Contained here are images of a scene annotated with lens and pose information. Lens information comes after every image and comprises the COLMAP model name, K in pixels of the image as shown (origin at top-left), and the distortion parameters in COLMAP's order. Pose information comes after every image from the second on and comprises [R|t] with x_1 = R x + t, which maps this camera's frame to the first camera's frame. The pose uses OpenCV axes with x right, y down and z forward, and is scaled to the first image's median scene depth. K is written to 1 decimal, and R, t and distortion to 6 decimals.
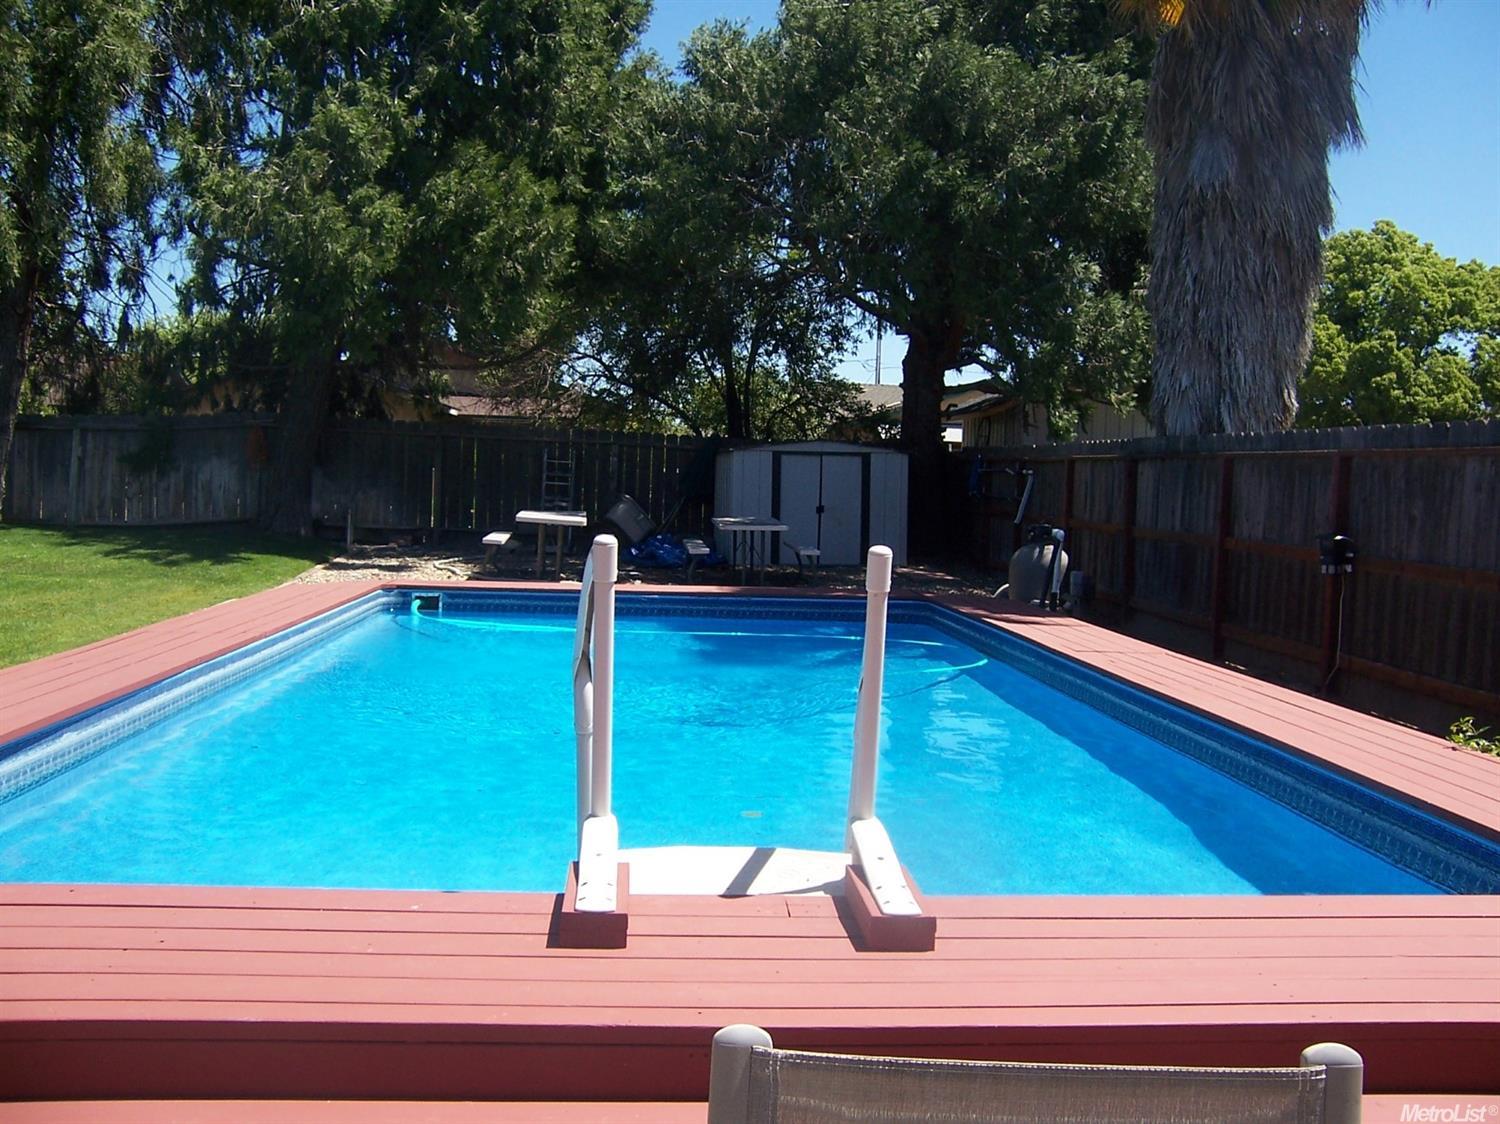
lens RADIAL K [[1478.8, 0, 759.4], [0, 1478.8, 552.1], [0, 0, 1]] dist [-0.144402, 0.224422]
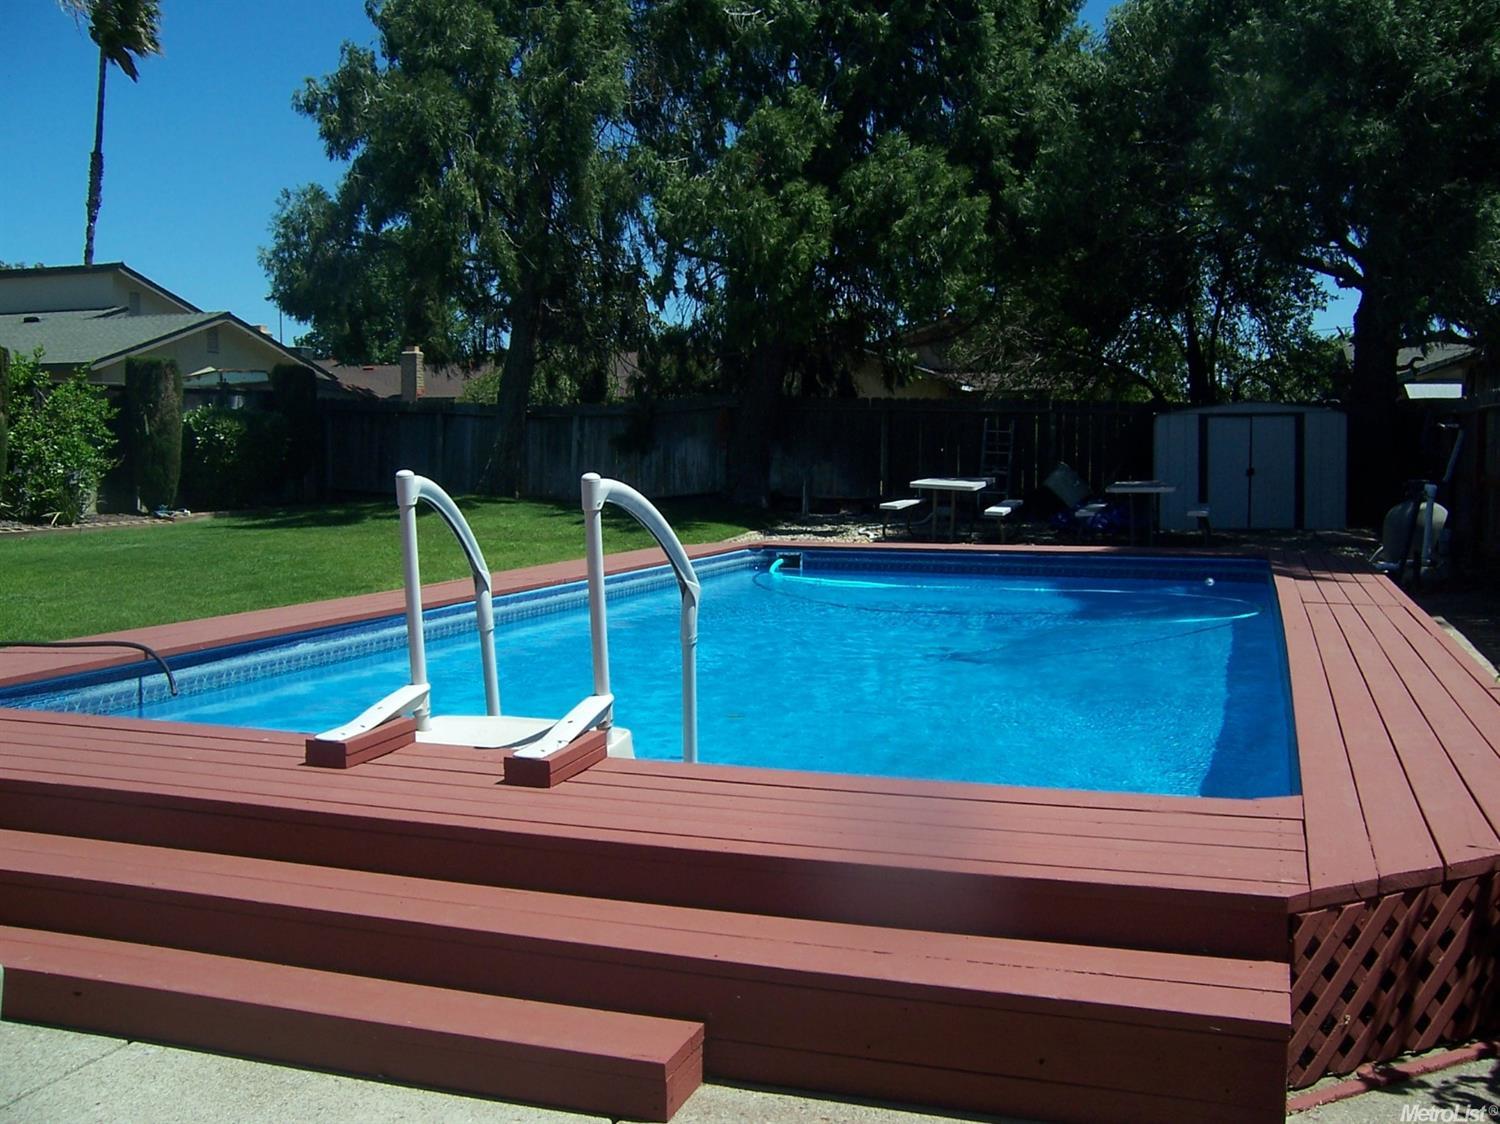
lens RADIAL K [[1478.8, 0, 759.4], [0, 1478.8, 552.1], [0, 0, 1]] dist [-0.144402, 0.224422]
pose [[0.917724, -0.002369, -0.397212, 0.124265], [0.008289, 0.999879, 0.013187, 0.008438], [0.397133, -0.015394, 0.917632, -0.013254]]
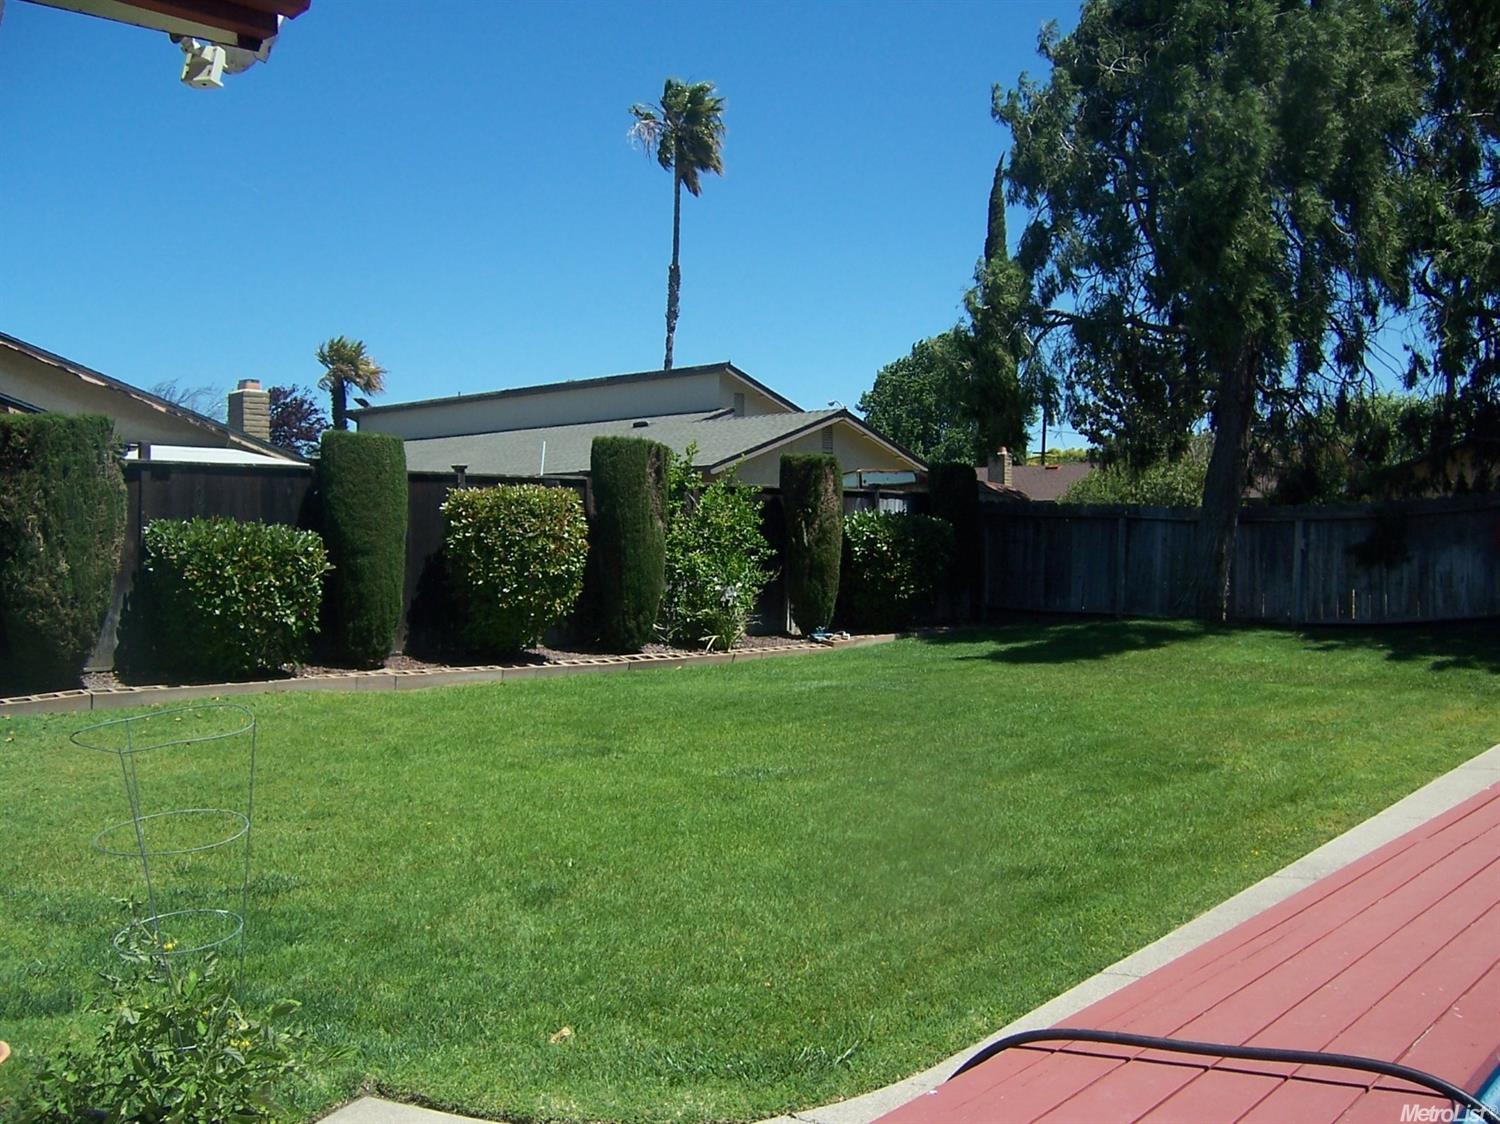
lens RADIAL K [[1478.8, 0, 759.4], [0, 1478.8, 552.1], [0, 0, 1]] dist [-0.144402, 0.224422]
pose [[0.729506, -0.034232, -0.683117, -0.088156], [-0.007334, 0.998298, -0.057858, -0.008083], [0.683935, 0.047218, 0.728013, 0.086629]]
